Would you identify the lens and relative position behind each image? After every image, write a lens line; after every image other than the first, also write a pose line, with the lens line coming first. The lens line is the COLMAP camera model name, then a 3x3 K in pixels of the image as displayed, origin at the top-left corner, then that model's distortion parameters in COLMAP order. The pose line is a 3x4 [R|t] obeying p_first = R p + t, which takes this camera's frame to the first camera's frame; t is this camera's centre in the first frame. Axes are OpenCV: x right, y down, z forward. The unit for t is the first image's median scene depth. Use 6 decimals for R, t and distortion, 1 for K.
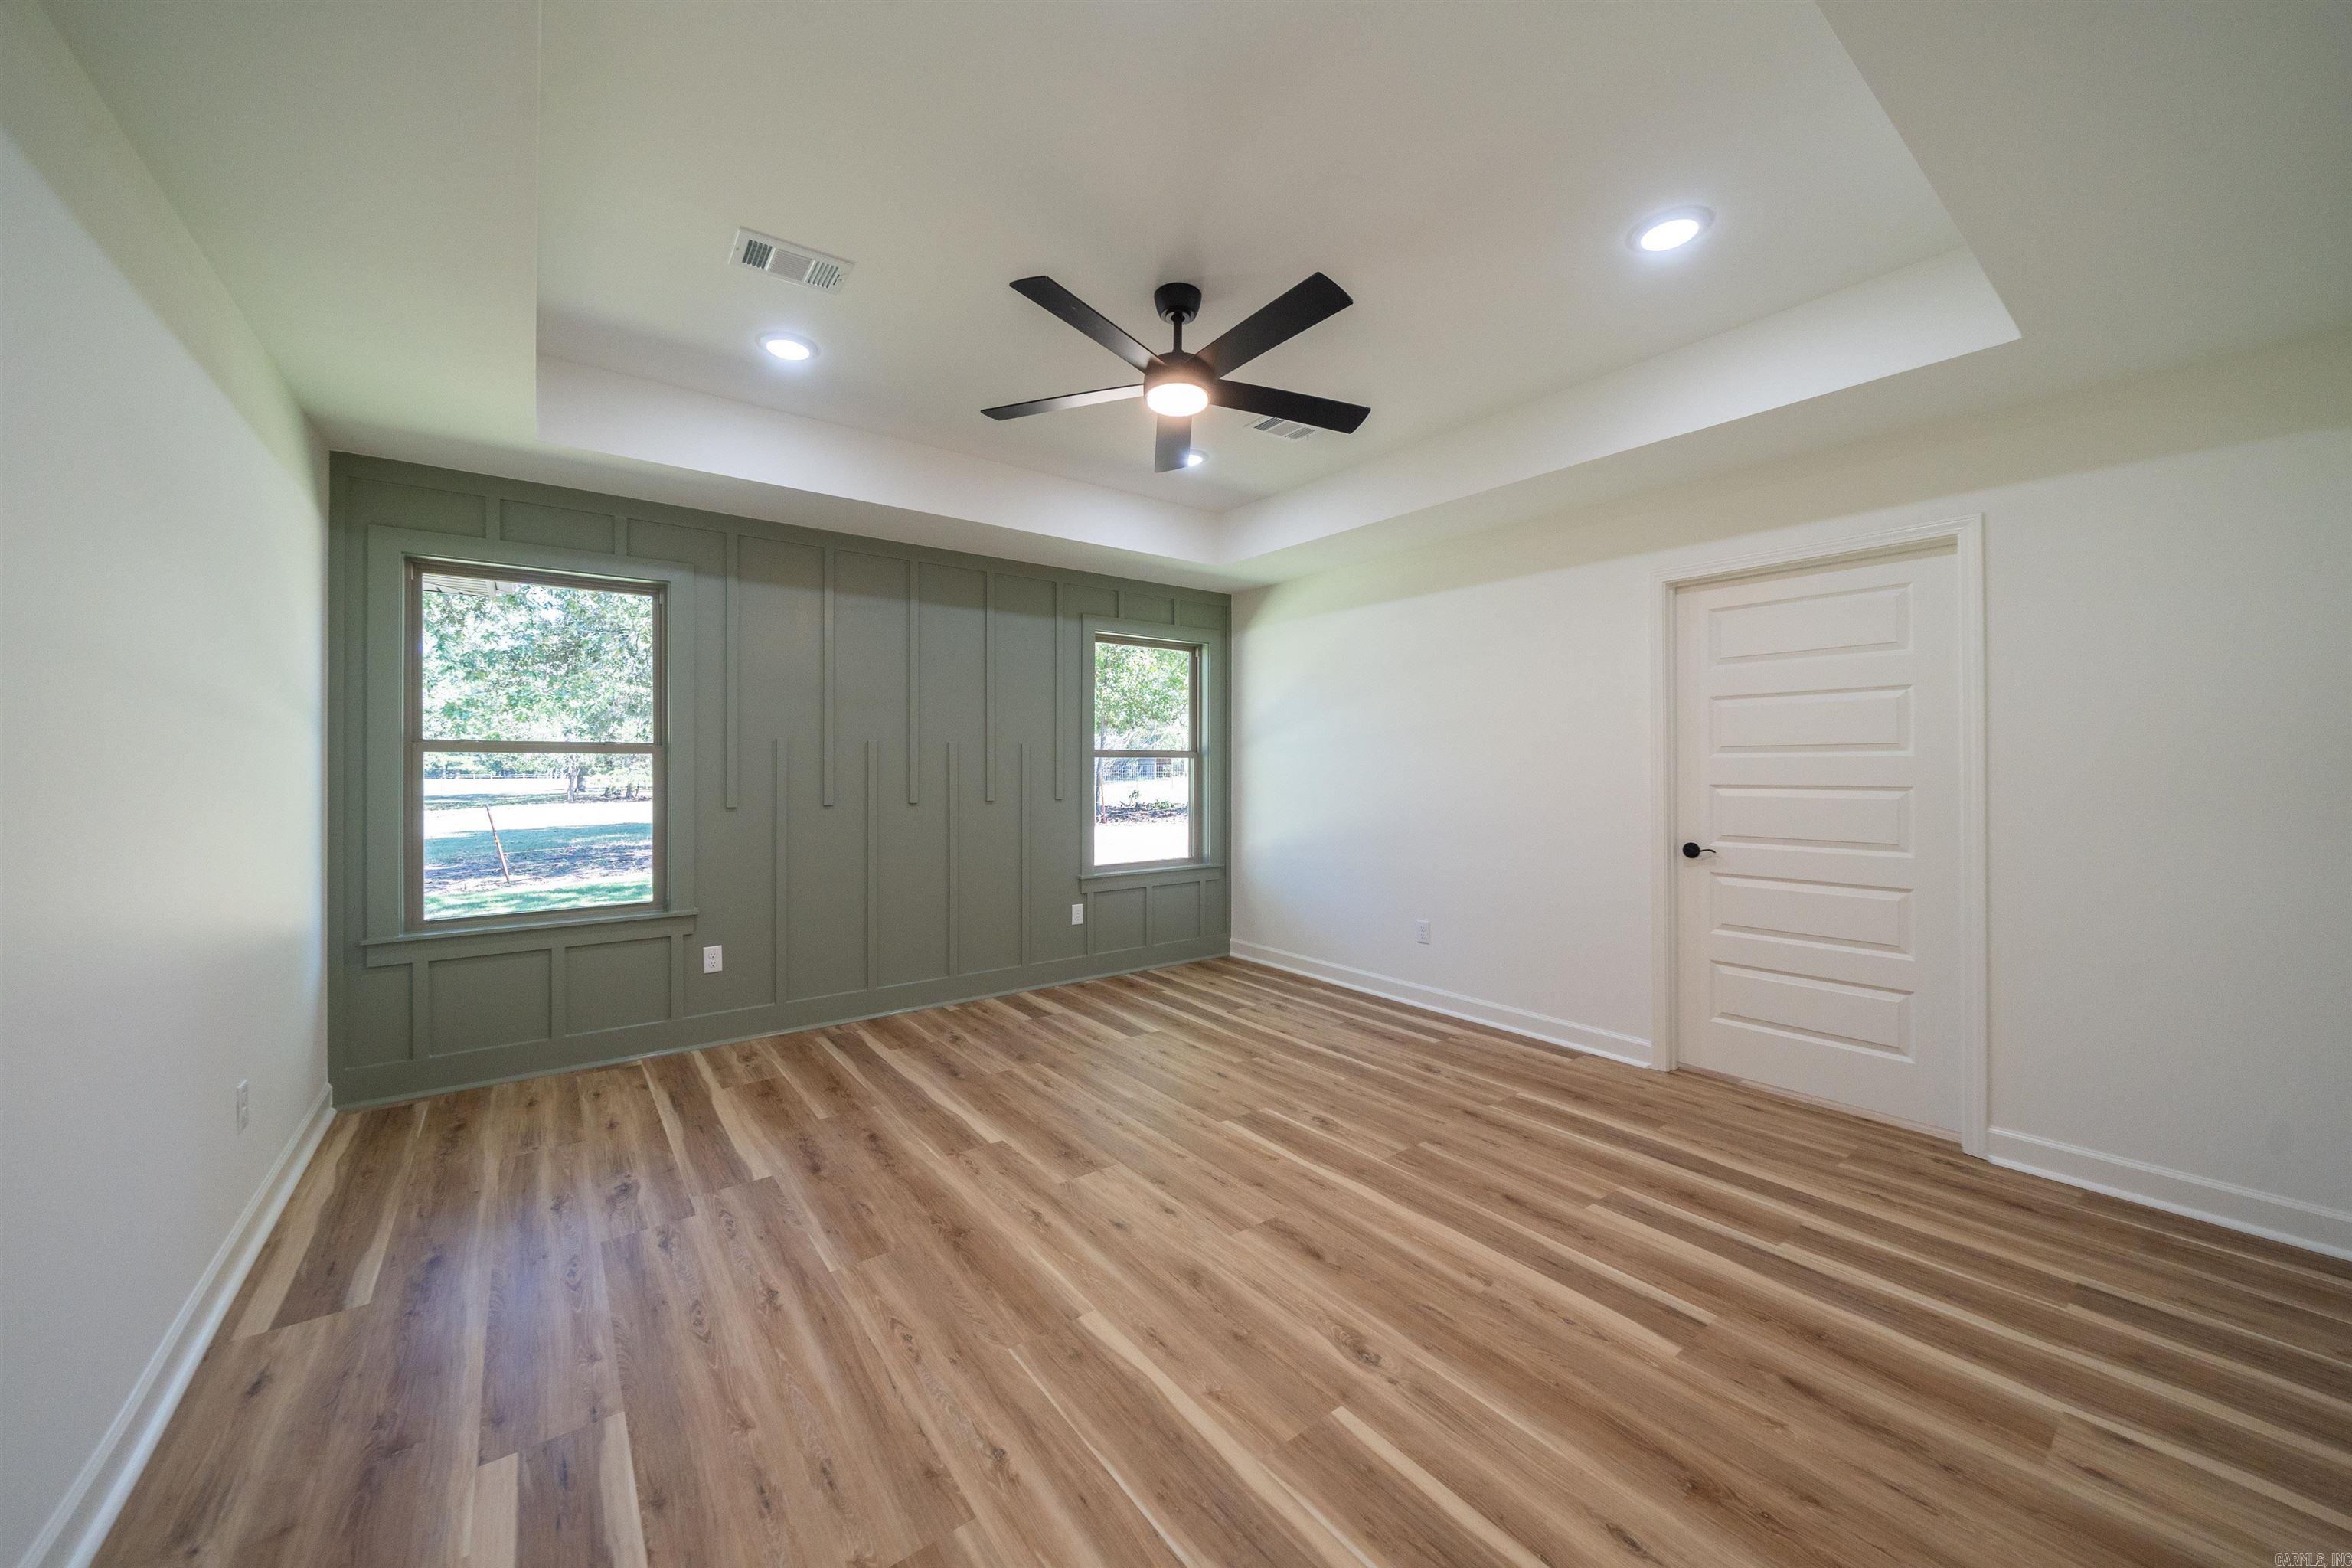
lens RADIAL K [[845.0, 0, 1167.9], [0, 845.0, 770.2], [0, 0, 1]] dist [-0.002233, -0.000396]
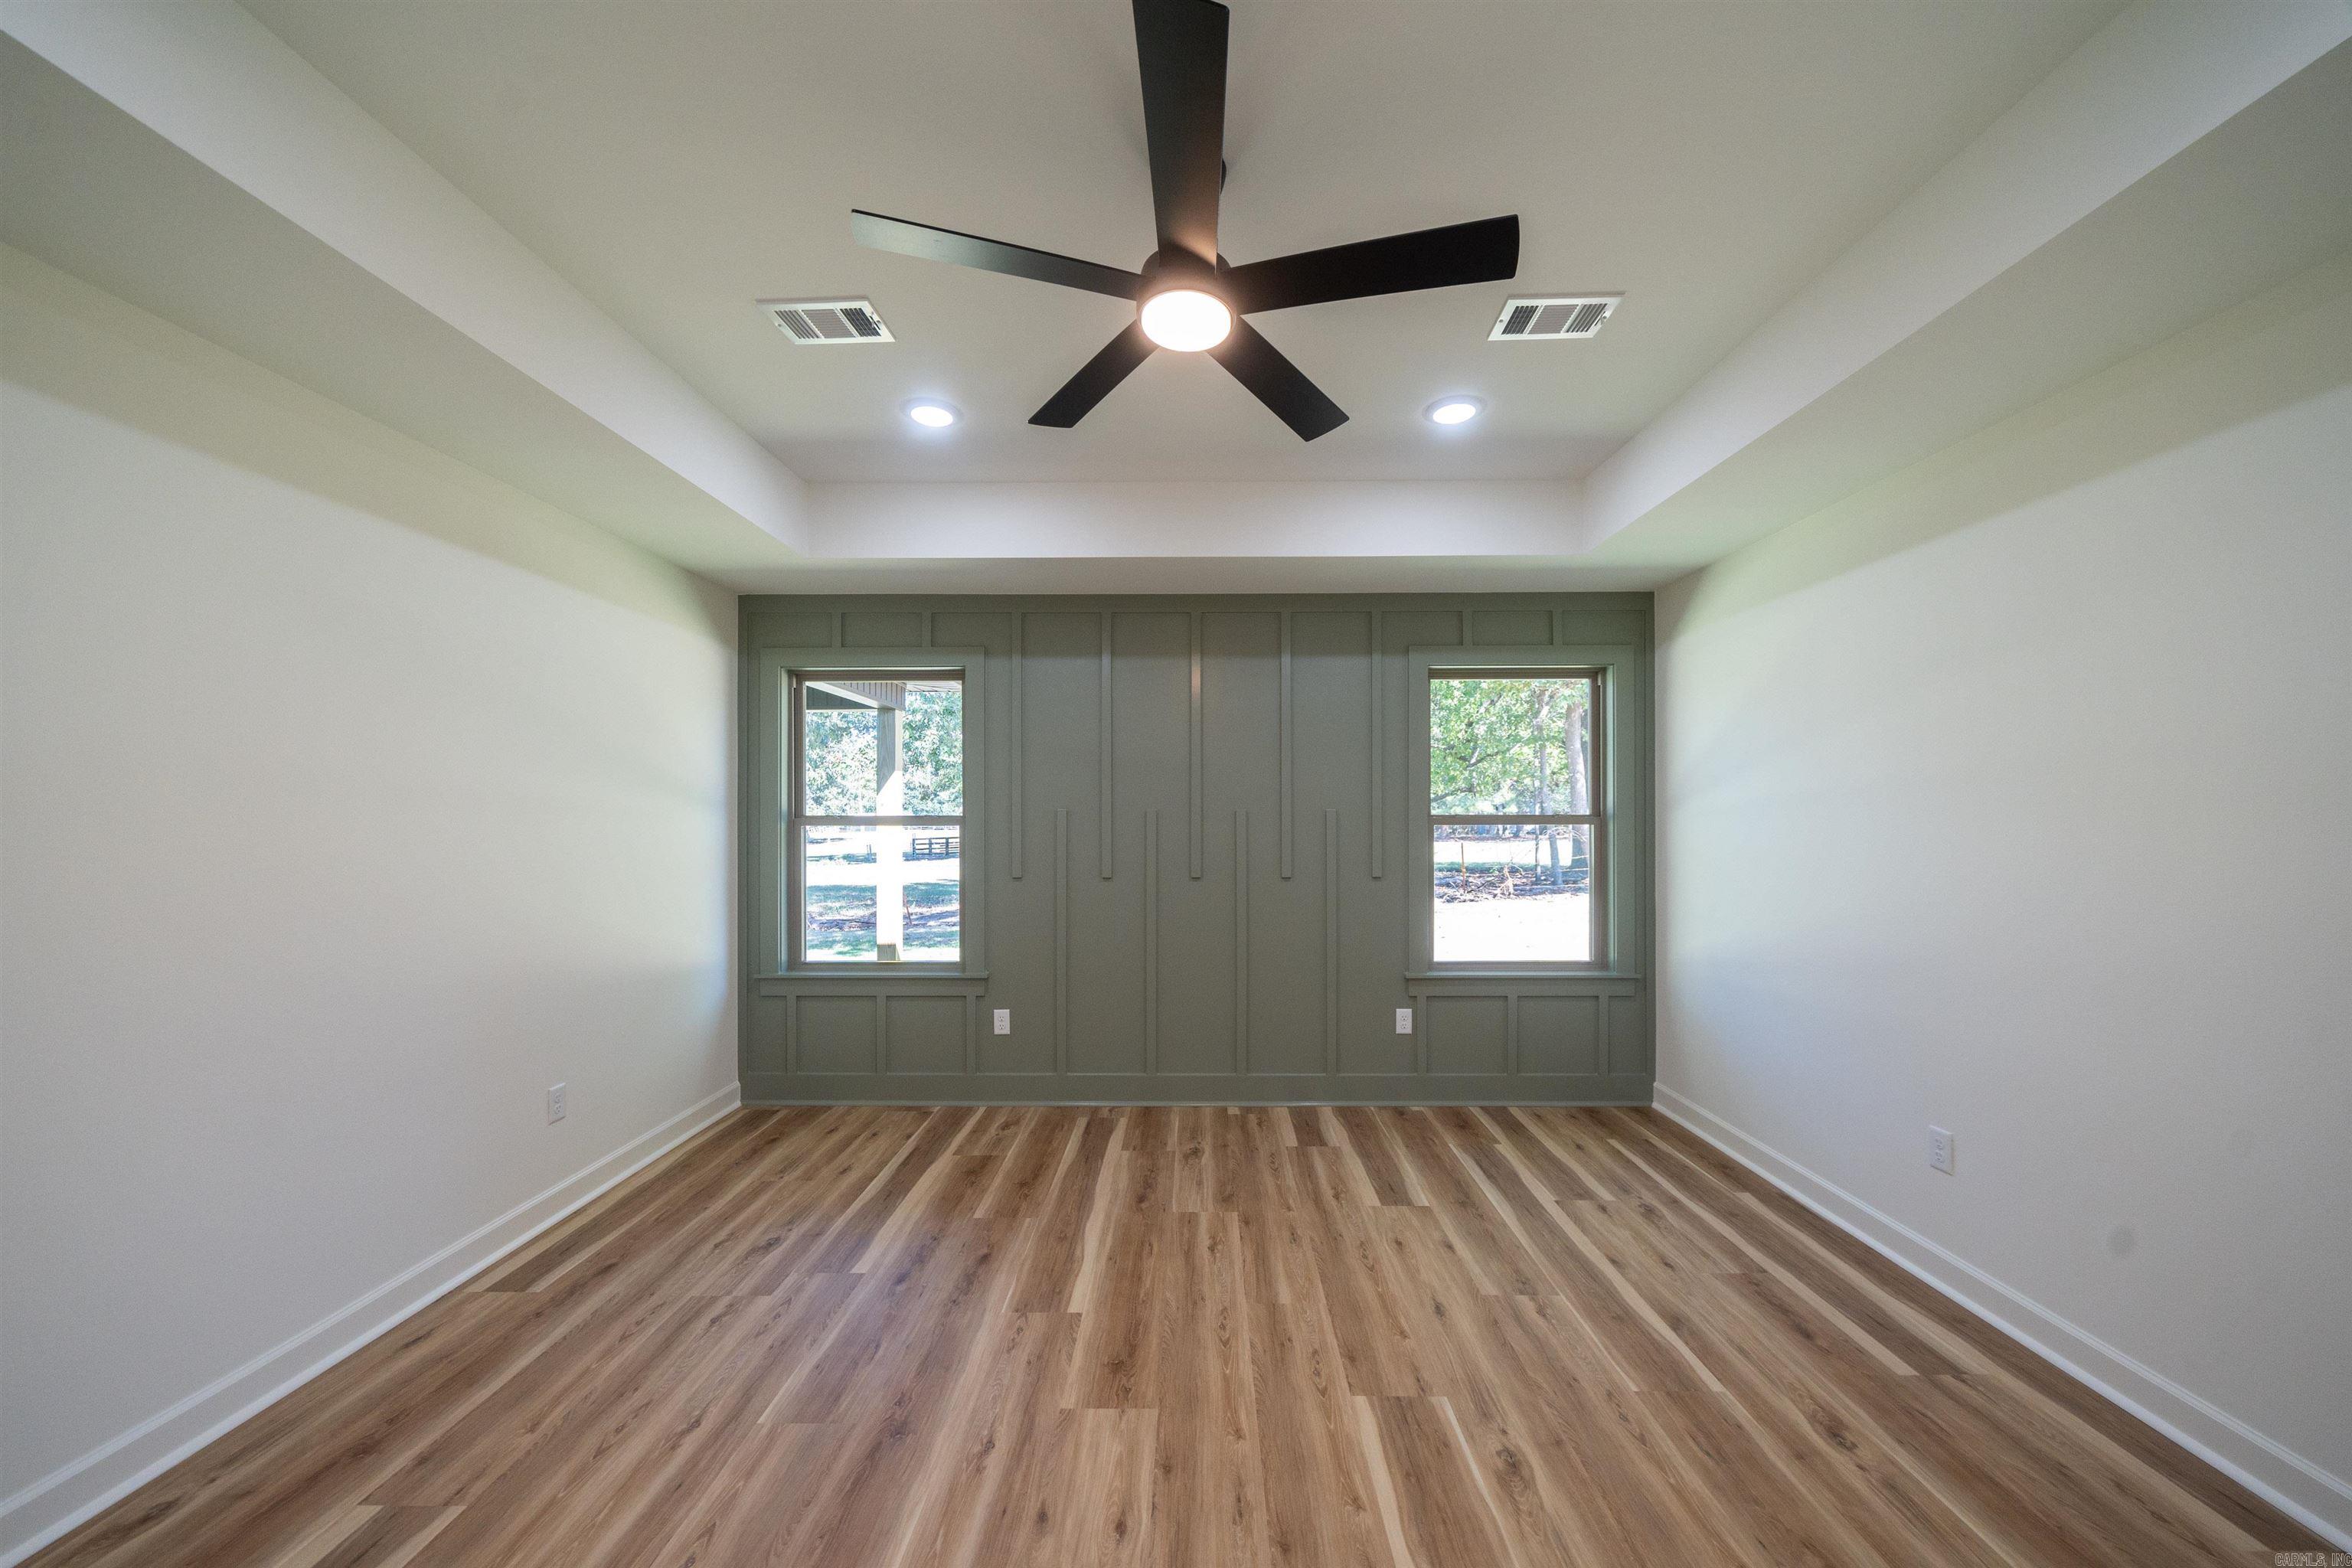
lens RADIAL K [[845.0, 0, 1197.5], [0, 845.0, 820.0], [0, 0, 1]] dist [-0.002233, -0.000396]
pose [[0.796944, 0.000998, -0.604052, 0.313923], [-0.000142, 0.999999, 0.001464, -0.030812], [0.604053, -0.001081, 0.796944, 0.343741]]
